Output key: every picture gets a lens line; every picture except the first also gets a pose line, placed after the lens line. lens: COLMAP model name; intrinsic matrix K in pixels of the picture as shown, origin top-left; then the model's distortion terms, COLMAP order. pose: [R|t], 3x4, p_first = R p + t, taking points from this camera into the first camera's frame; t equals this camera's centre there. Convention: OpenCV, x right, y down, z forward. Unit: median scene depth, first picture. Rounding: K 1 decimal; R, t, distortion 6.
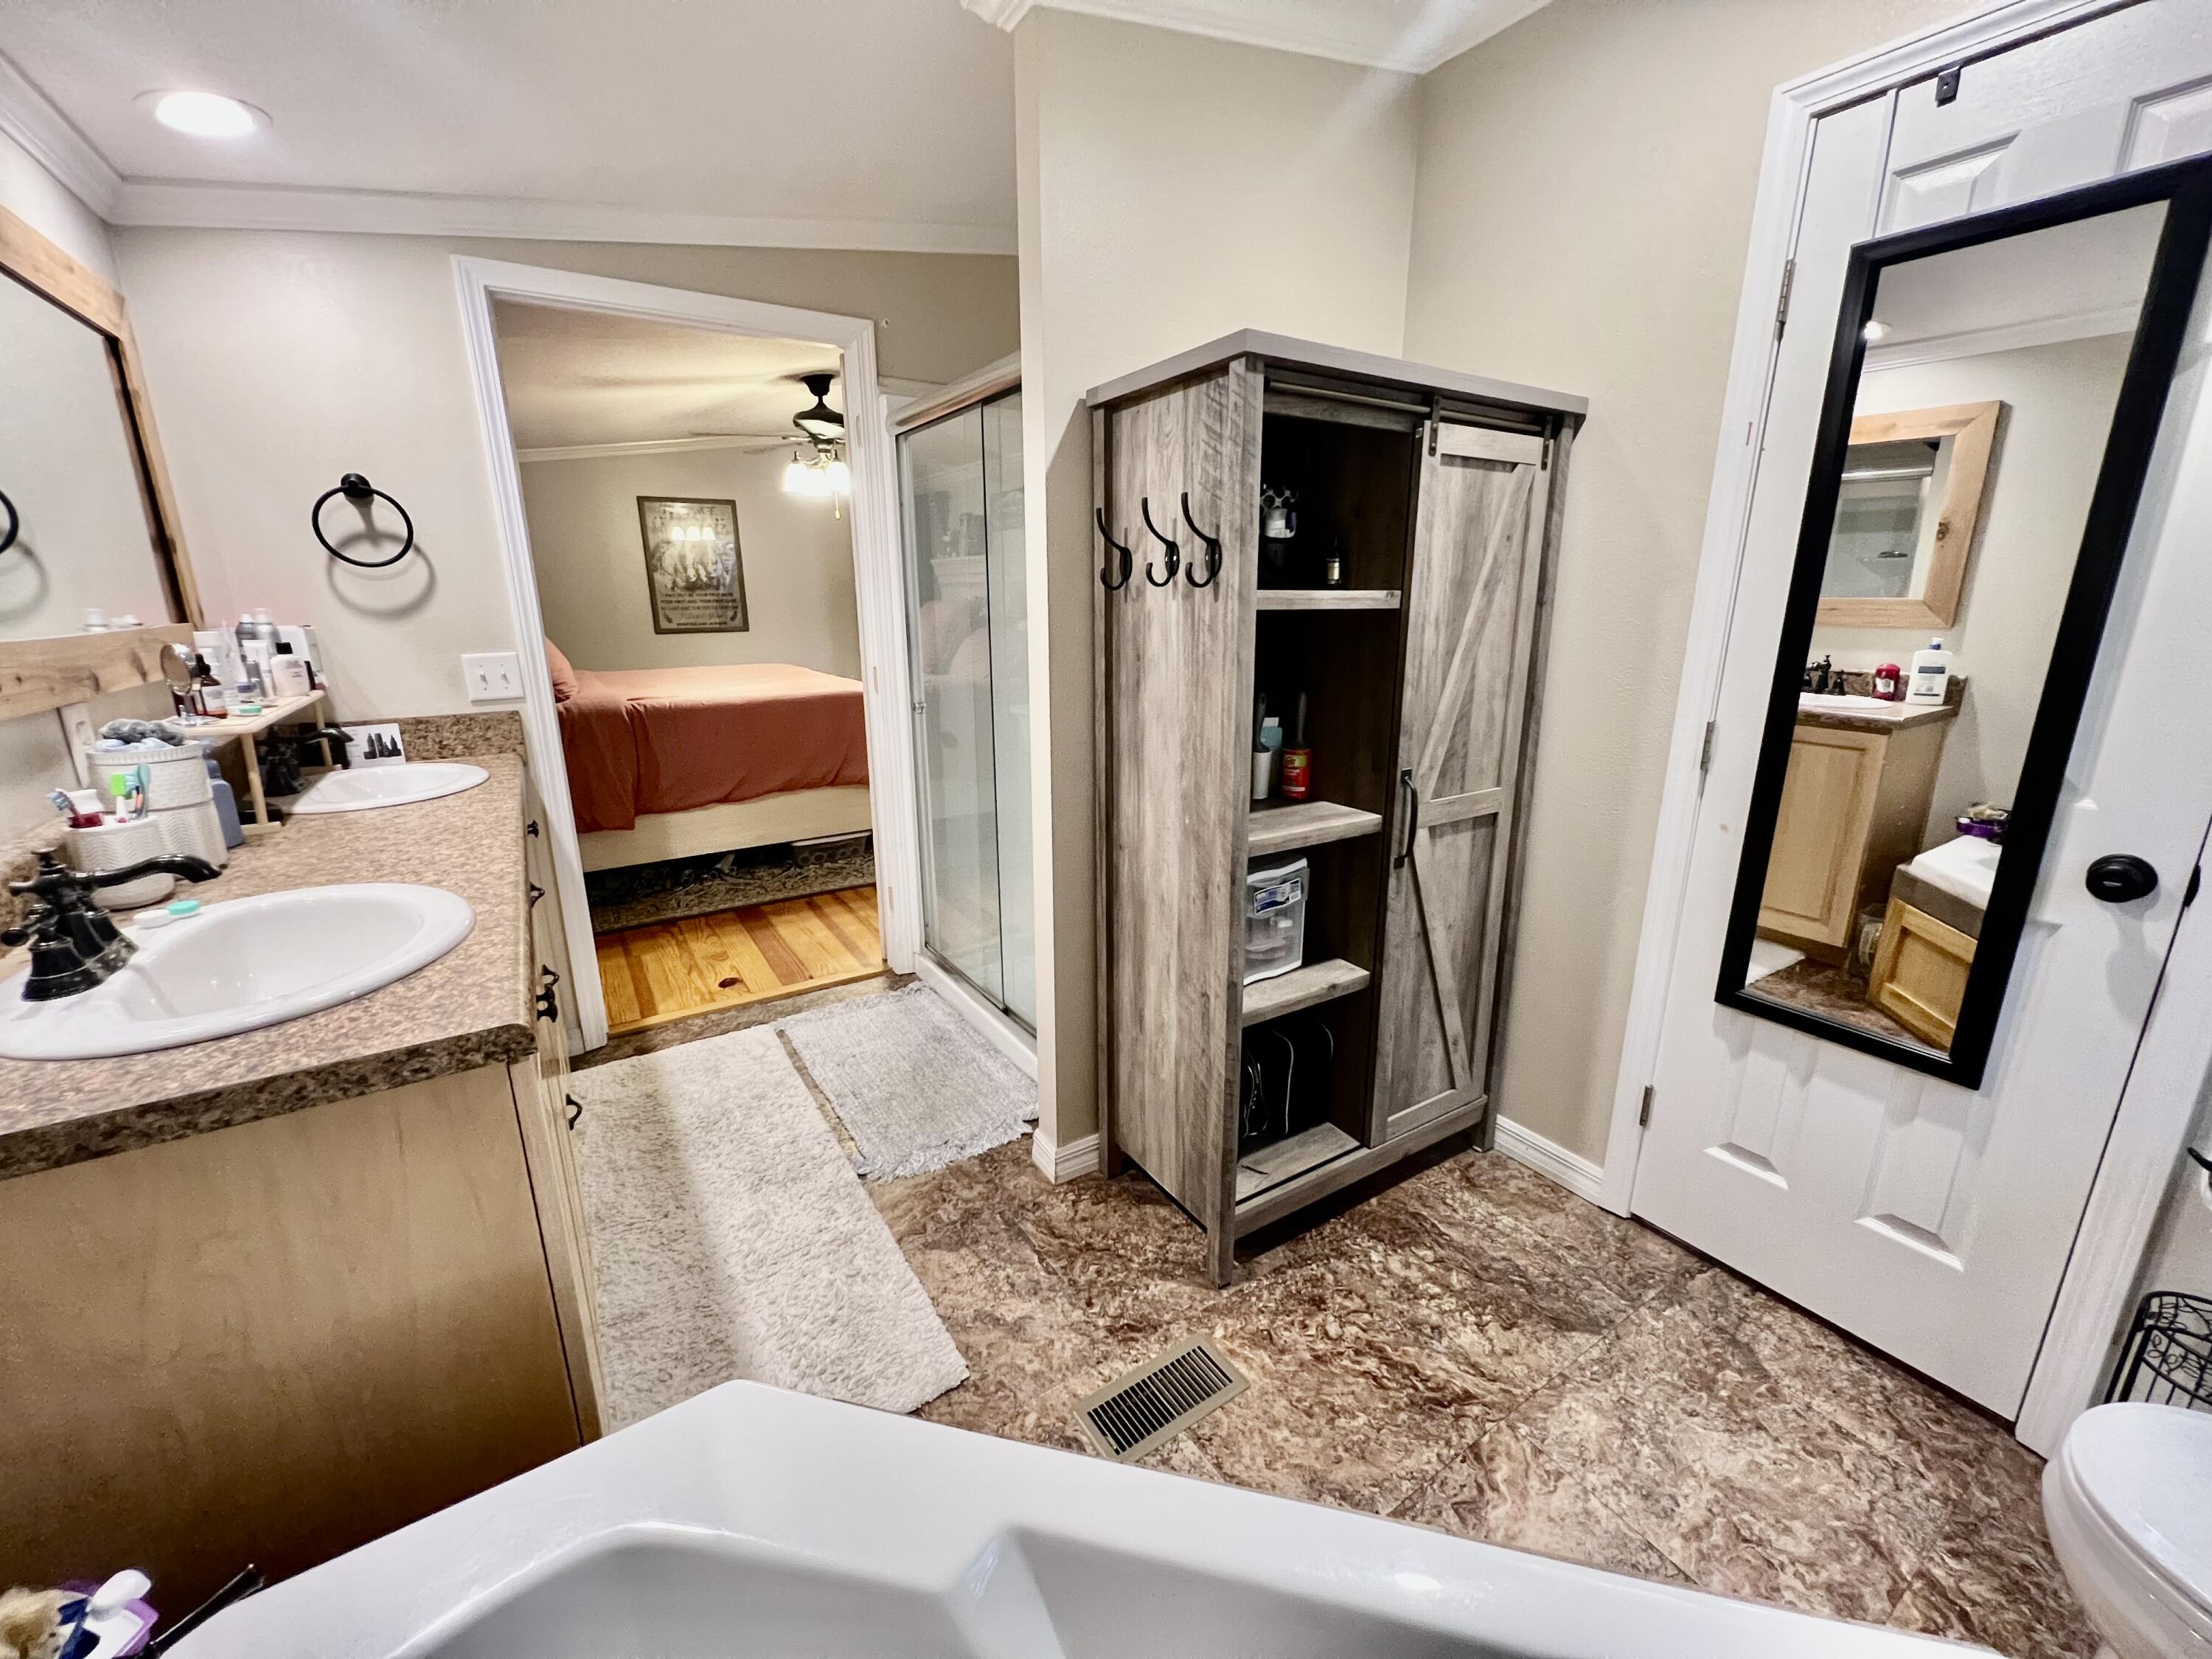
lens RADIAL K [[885.8, 0, 1106.2], [0, 885.8, 824.6], [0, 0, 1]] dist [-0.001056, 0.000479]
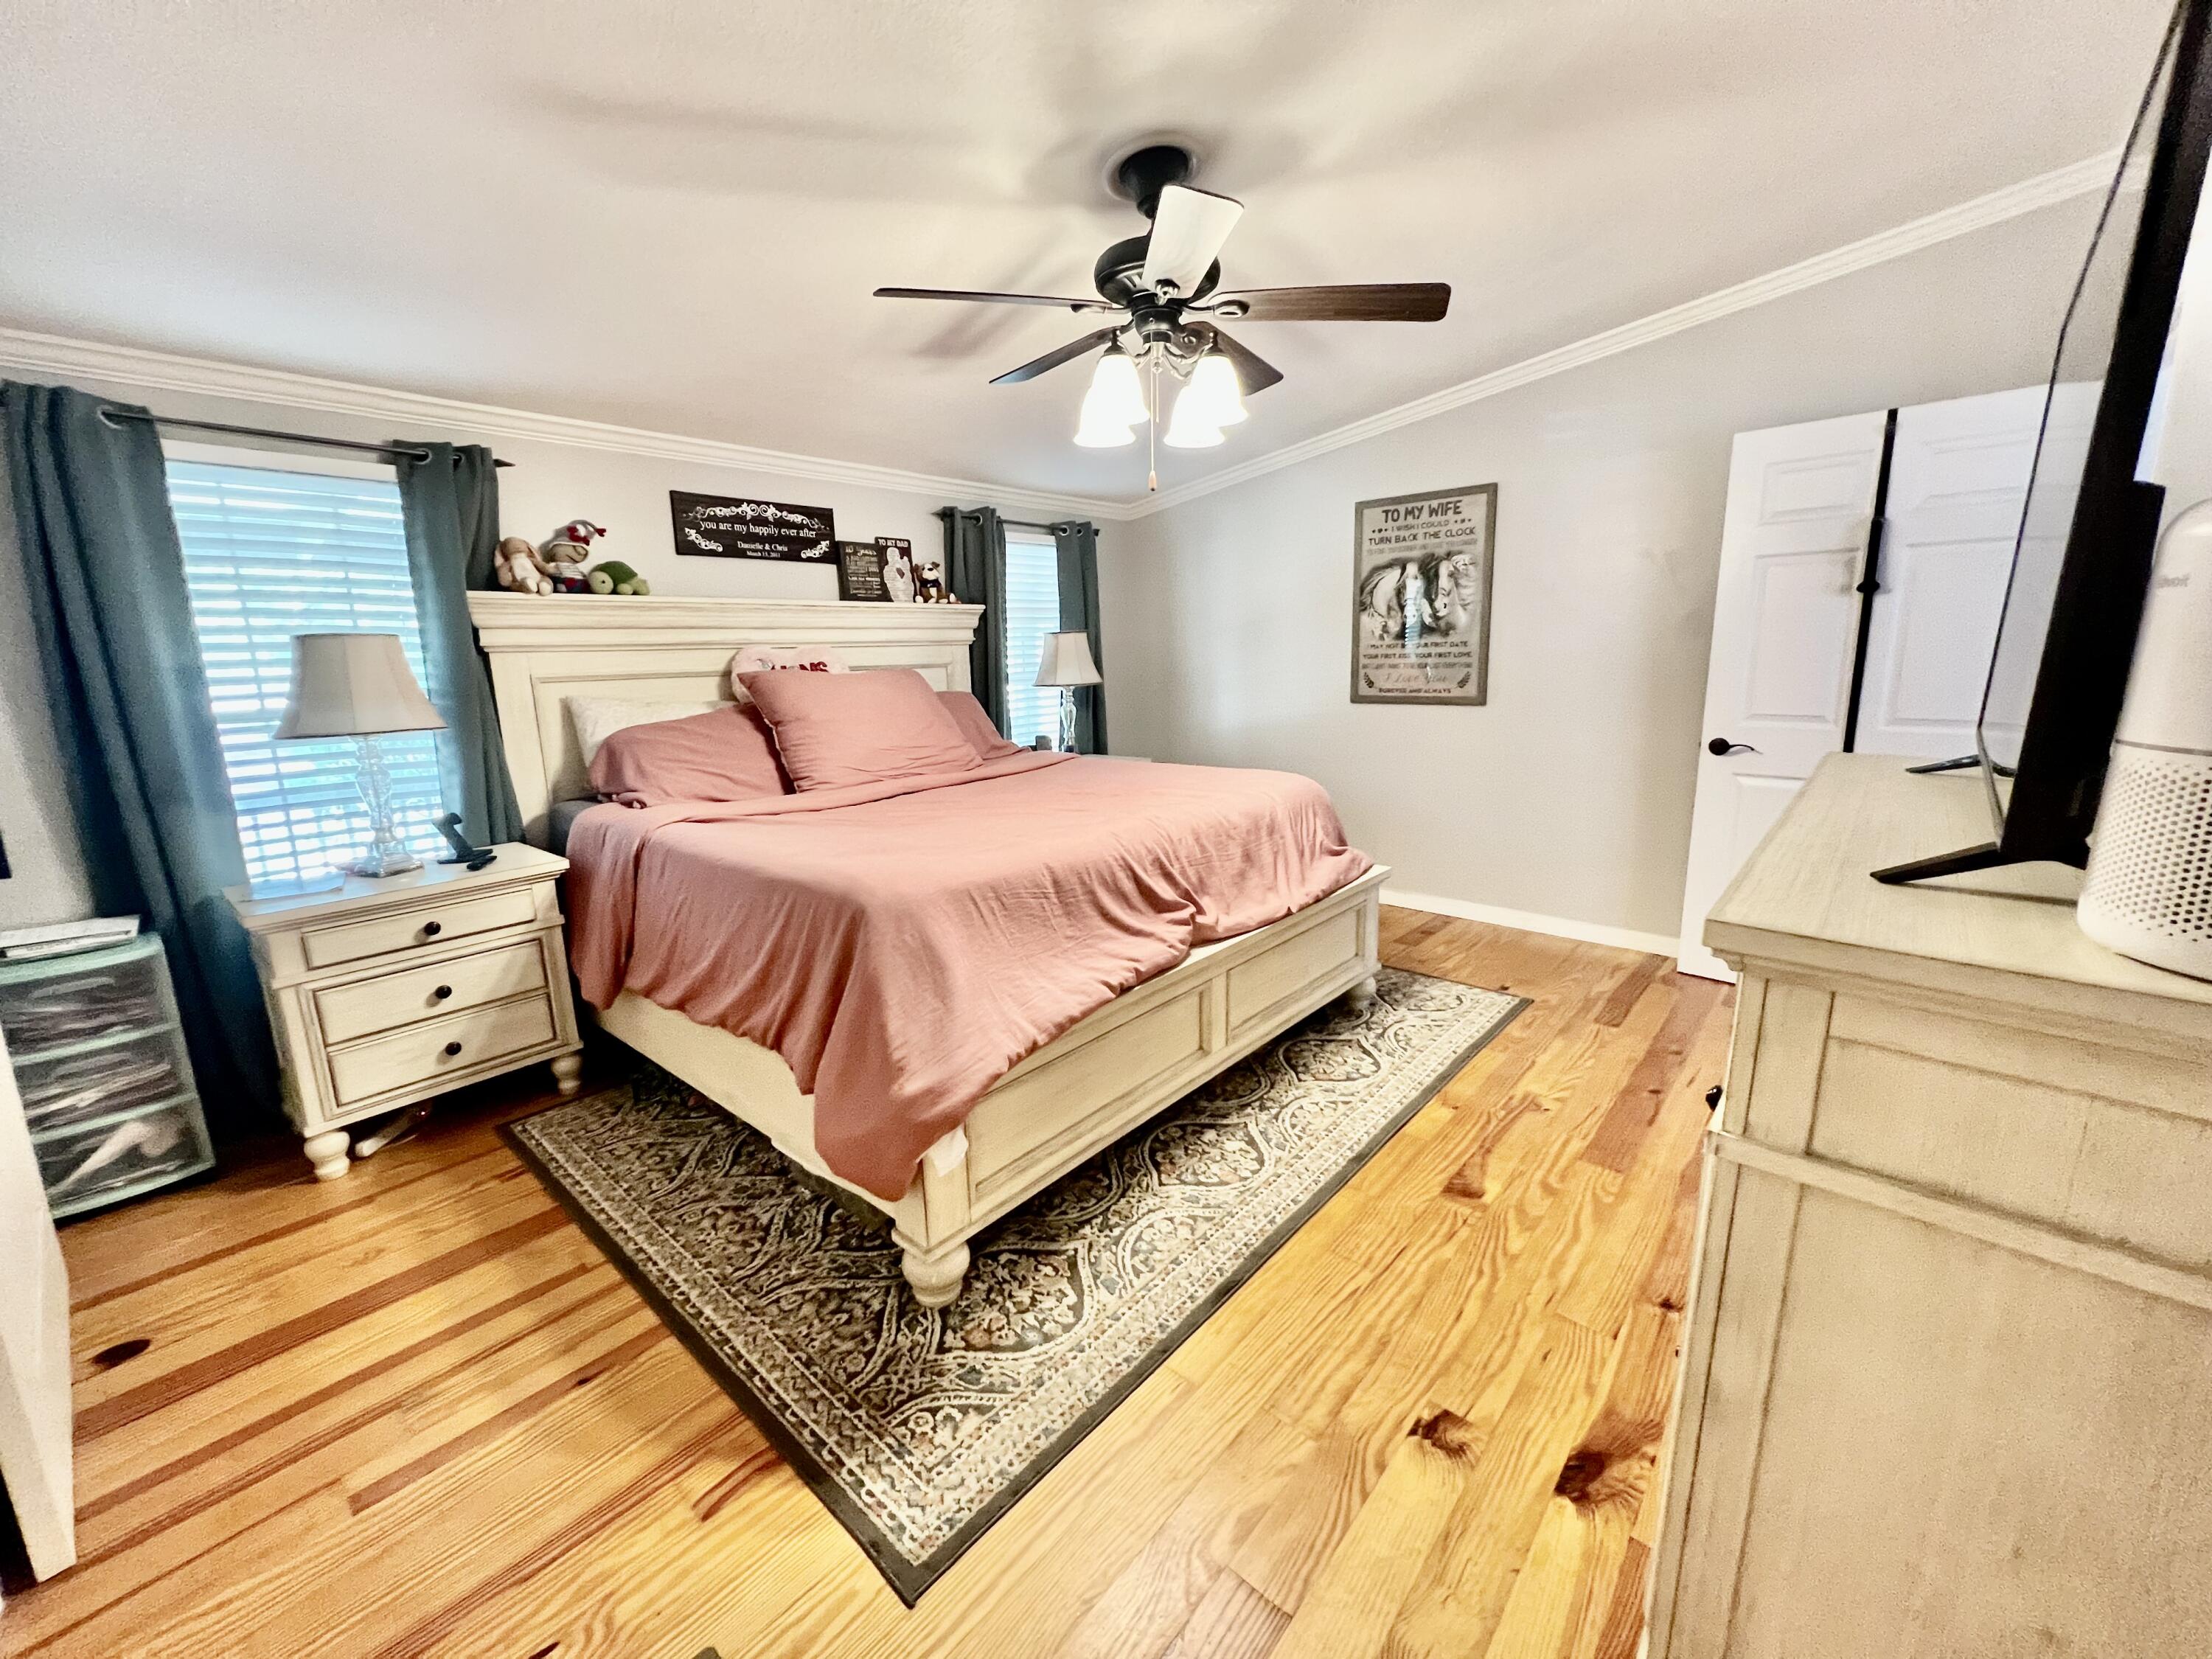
lens RADIAL K [[885.8, 0, 1106.1], [0, 885.8, 828.3], [0, 0, 1]] dist [-0.001056, 0.000479]
pose [[0.257681, 0.200463, -0.945206, 0.106060], [-0.222214, 0.964315, 0.143936, -0.177876], [0.940330, 0.172948, 0.293032, 0.638024]]
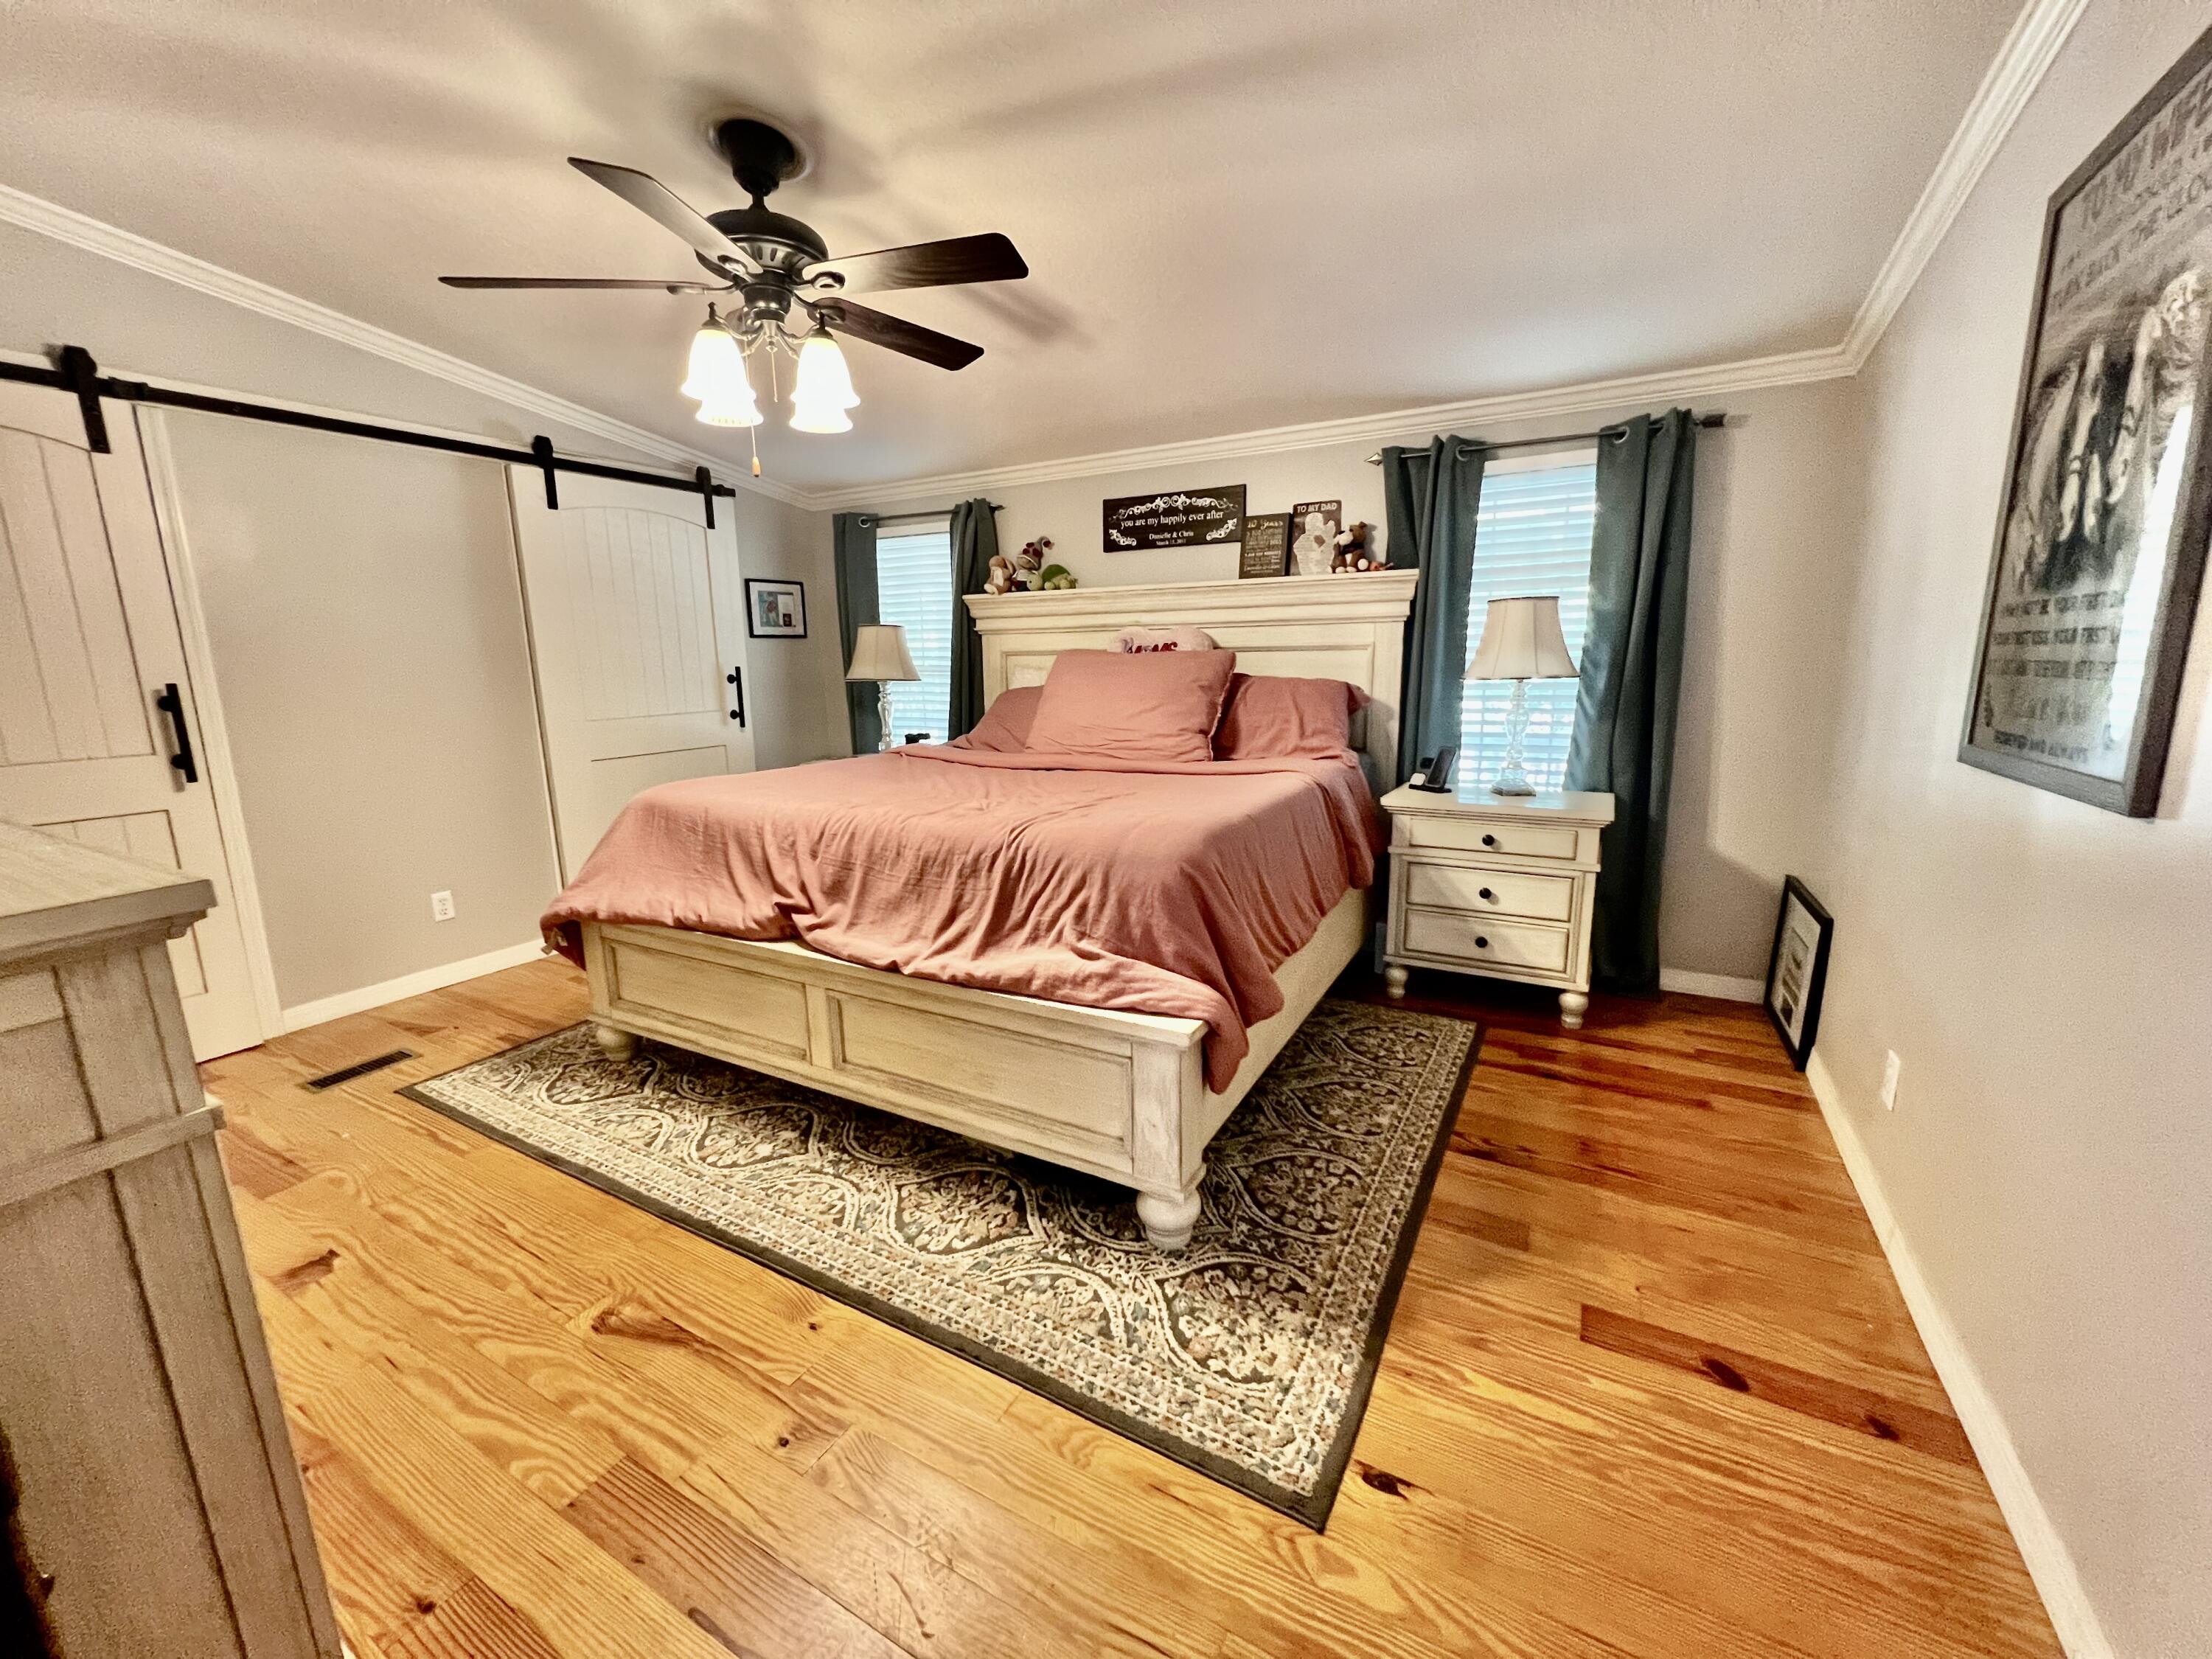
lens RADIAL K [[885.8, 0, 1104.2], [0, 885.8, 825.6], [0, 0, 1]] dist [-0.001056, 0.000479]
pose [[-0.890417, 0.116219, -0.440057, -0.177169], [-0.084329, 0.907984, 0.410432, -0.283334], [0.447265, 0.402565, -0.798684, 1.103690]]
